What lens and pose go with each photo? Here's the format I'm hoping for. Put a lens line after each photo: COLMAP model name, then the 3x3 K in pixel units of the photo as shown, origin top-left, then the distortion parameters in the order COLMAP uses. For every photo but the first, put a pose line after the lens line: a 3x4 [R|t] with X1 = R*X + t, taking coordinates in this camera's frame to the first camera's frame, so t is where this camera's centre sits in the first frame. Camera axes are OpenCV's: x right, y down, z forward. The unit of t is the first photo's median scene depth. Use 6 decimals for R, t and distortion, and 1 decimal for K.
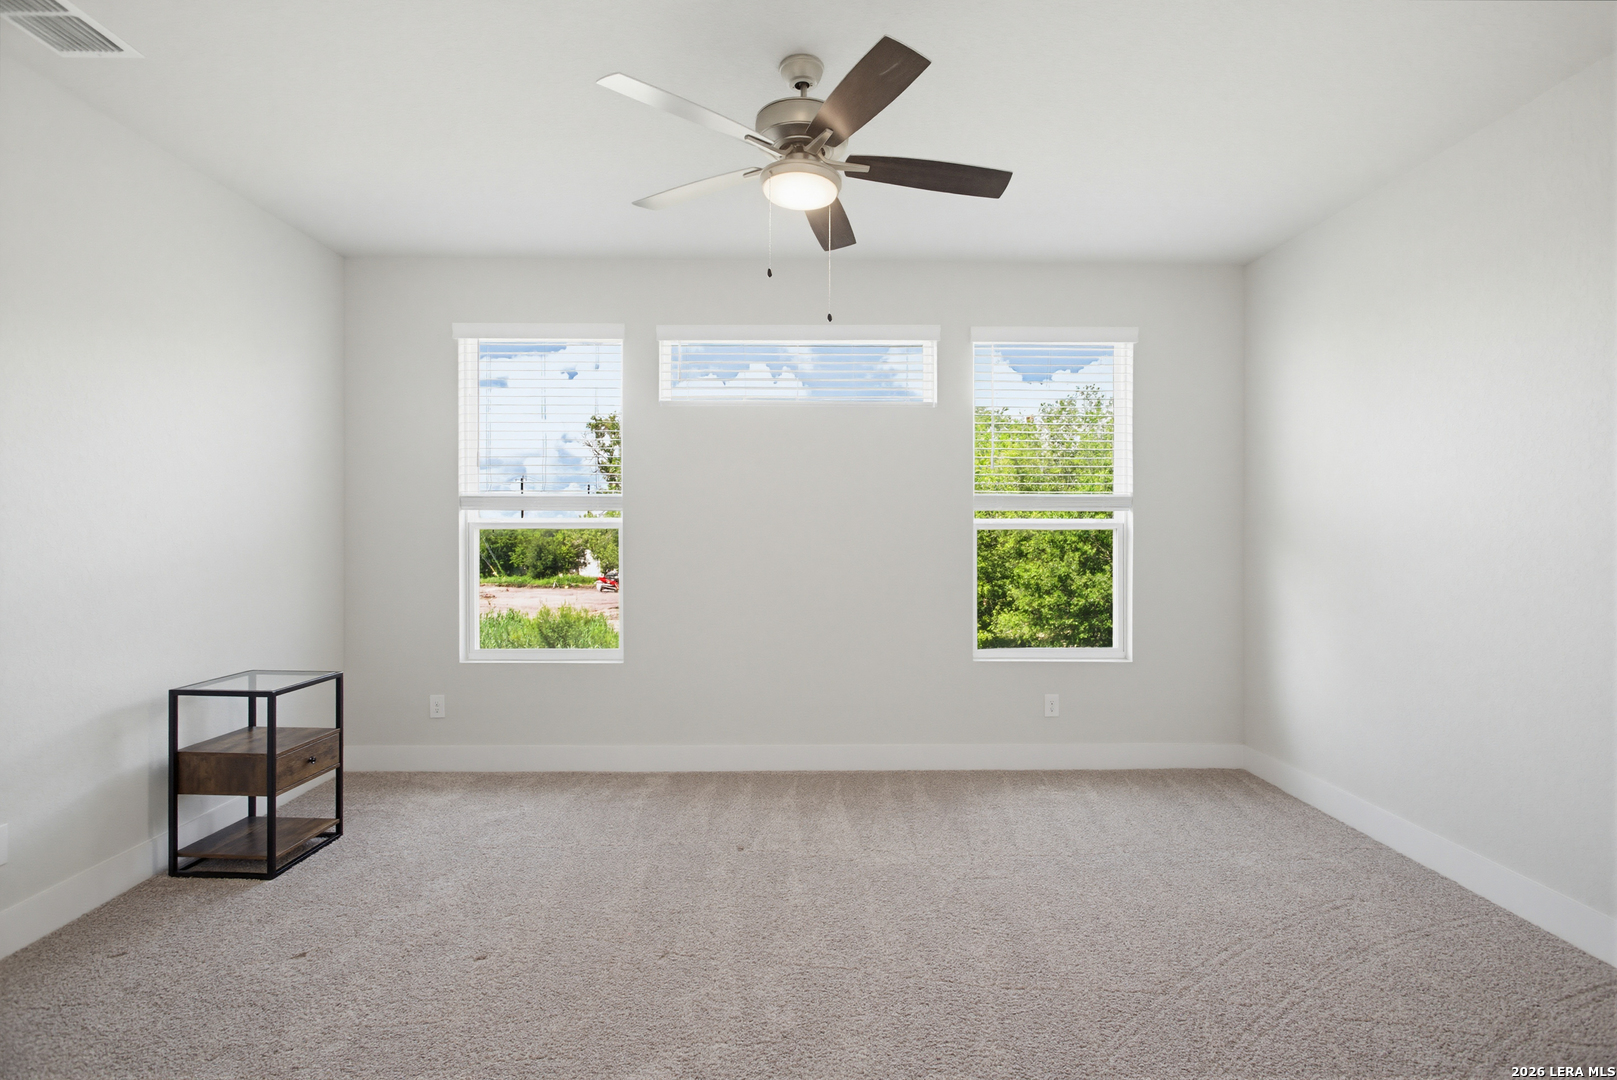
lens RADIAL K [[771.7, 0, 808.0], [0, 771.7, 530.2], [0, 0, 1]] dist [-0.004194, -0.000499]
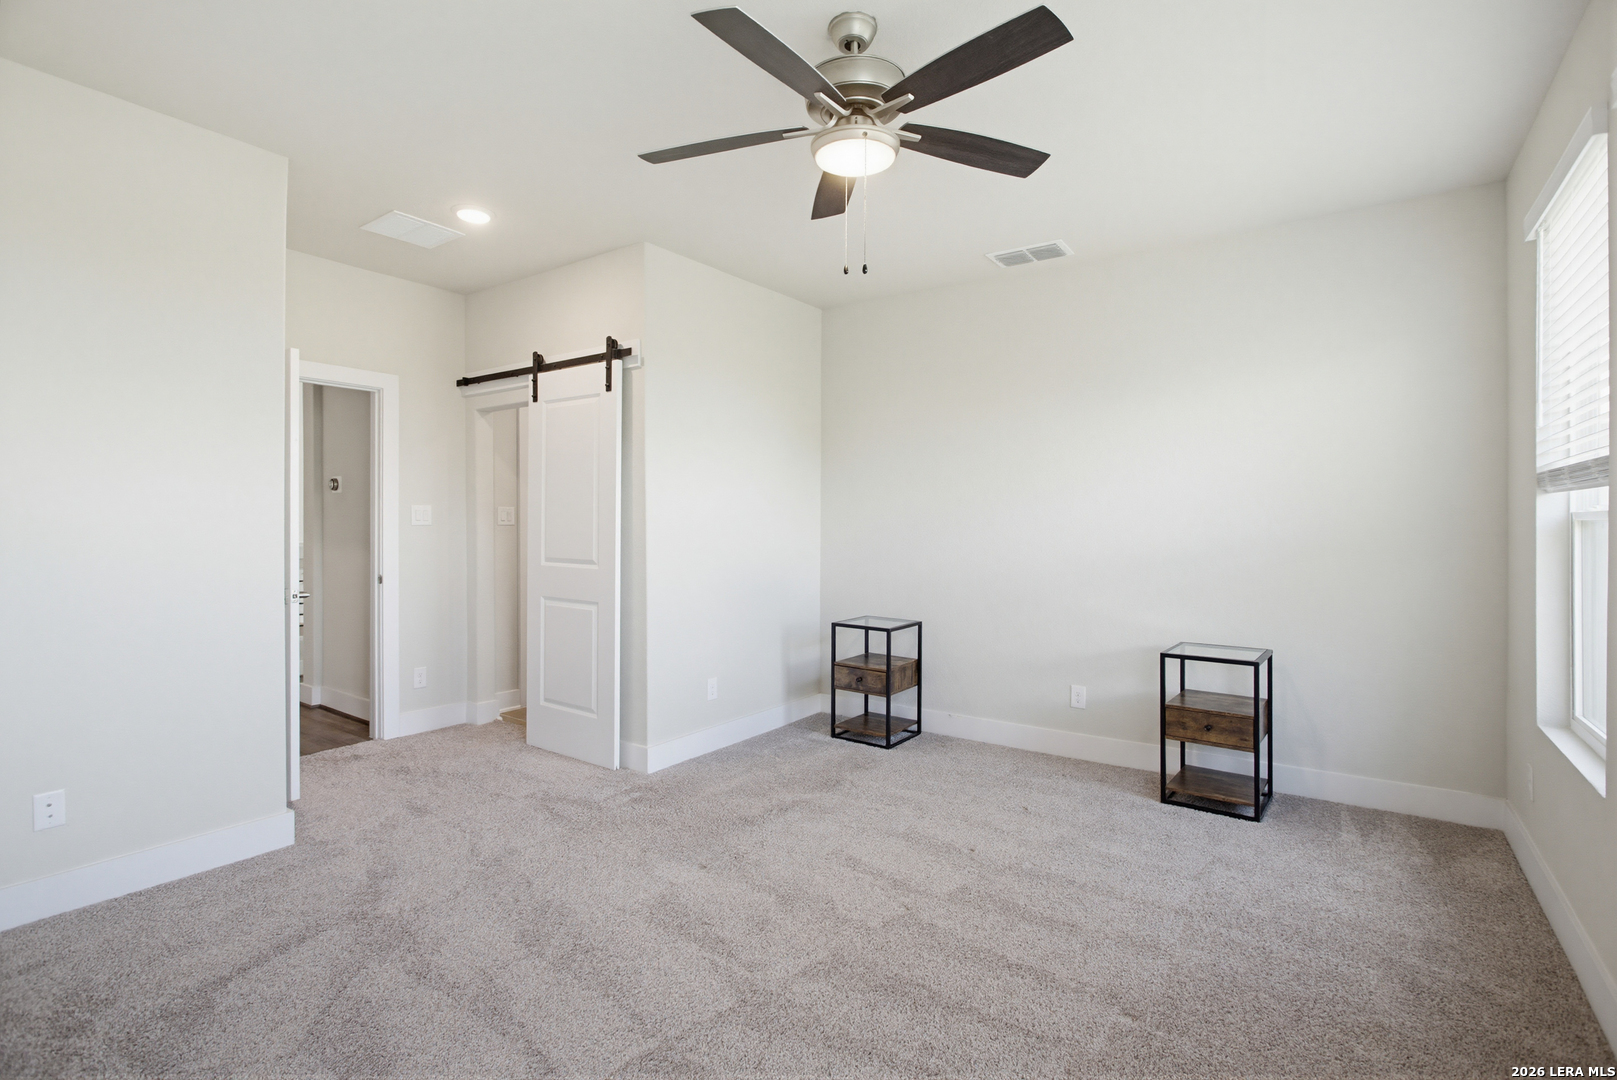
lens RADIAL K [[750.3, 0, 811.0], [0, 750.3, 531.3], [0, 0, 1]] dist [-0.003594, -0.000494]
pose [[-0.598134, 0.007661, -0.801360, 0.556762], [0.000900, 0.999960, 0.008887, -0.002298], [0.801396, 0.004594, -0.598117, 1.125750]]
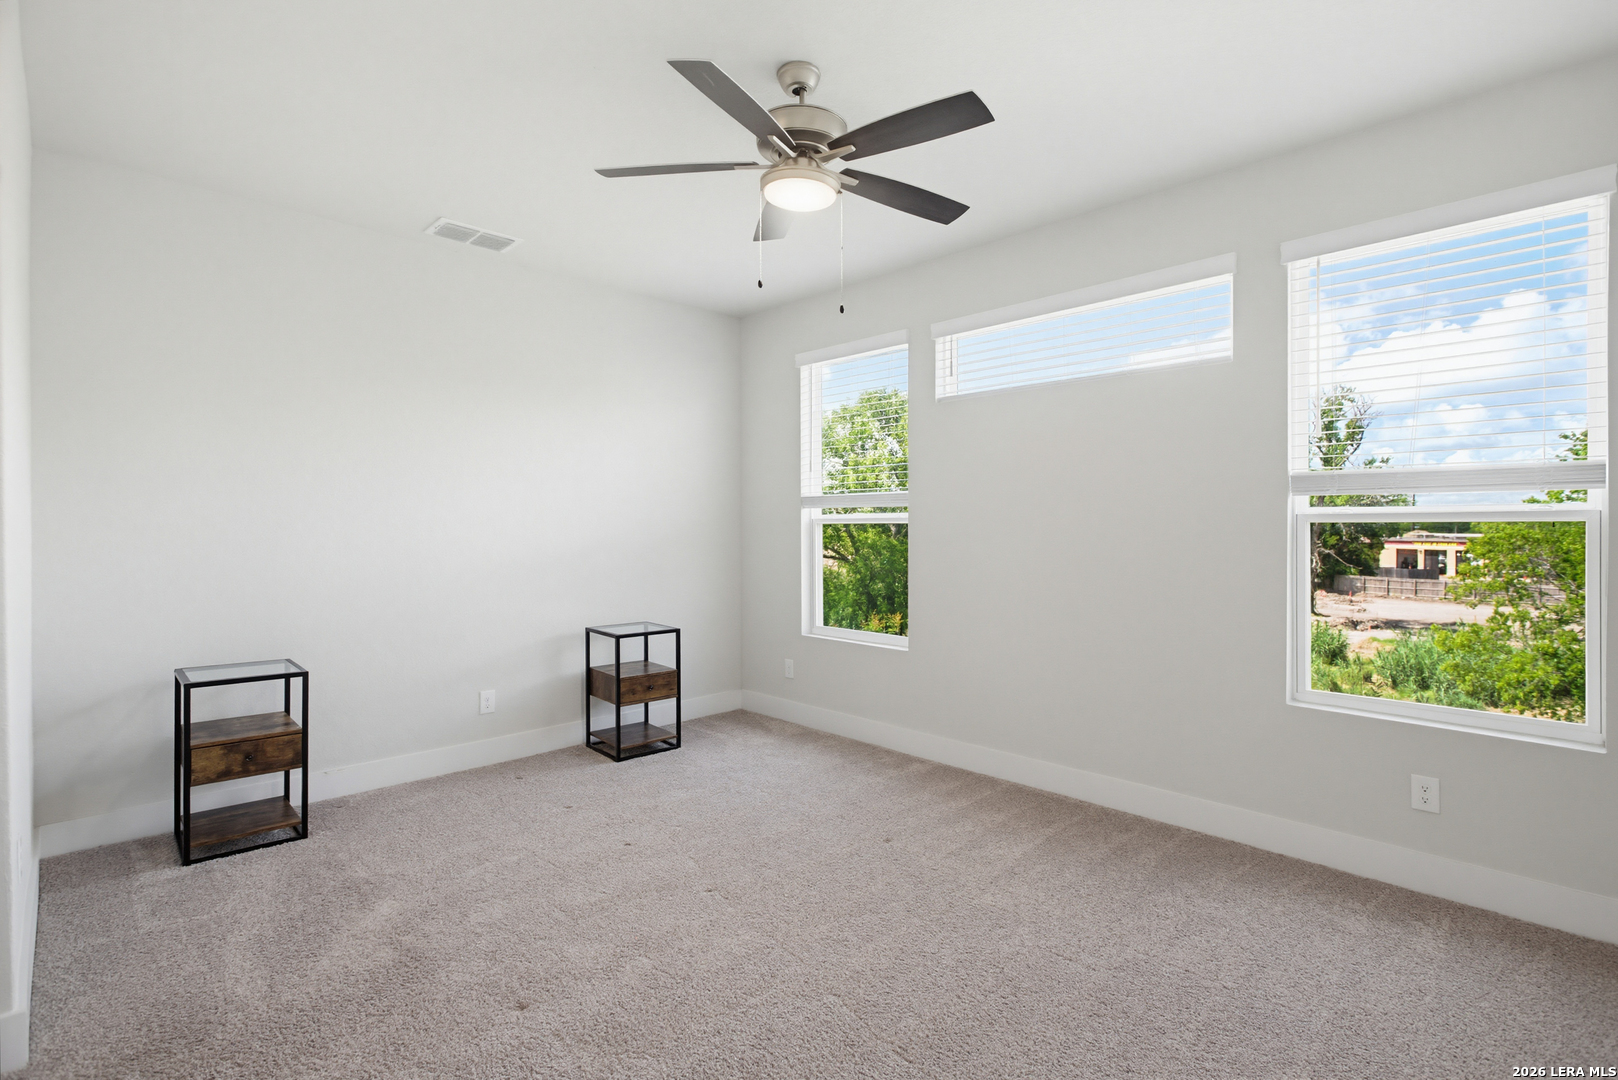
lens RADIAL K [[772.2, 0, 808.5], [0, 772.2, 530.2], [0, 0, 1]] dist [-0.004194, -0.000499]
pose [[0.679589, 0.001719, -0.733591, 0.566830], [0.004085, 0.999973, 0.006127, -0.000454], [0.733581, -0.007160, 0.679564, 0.233872]]
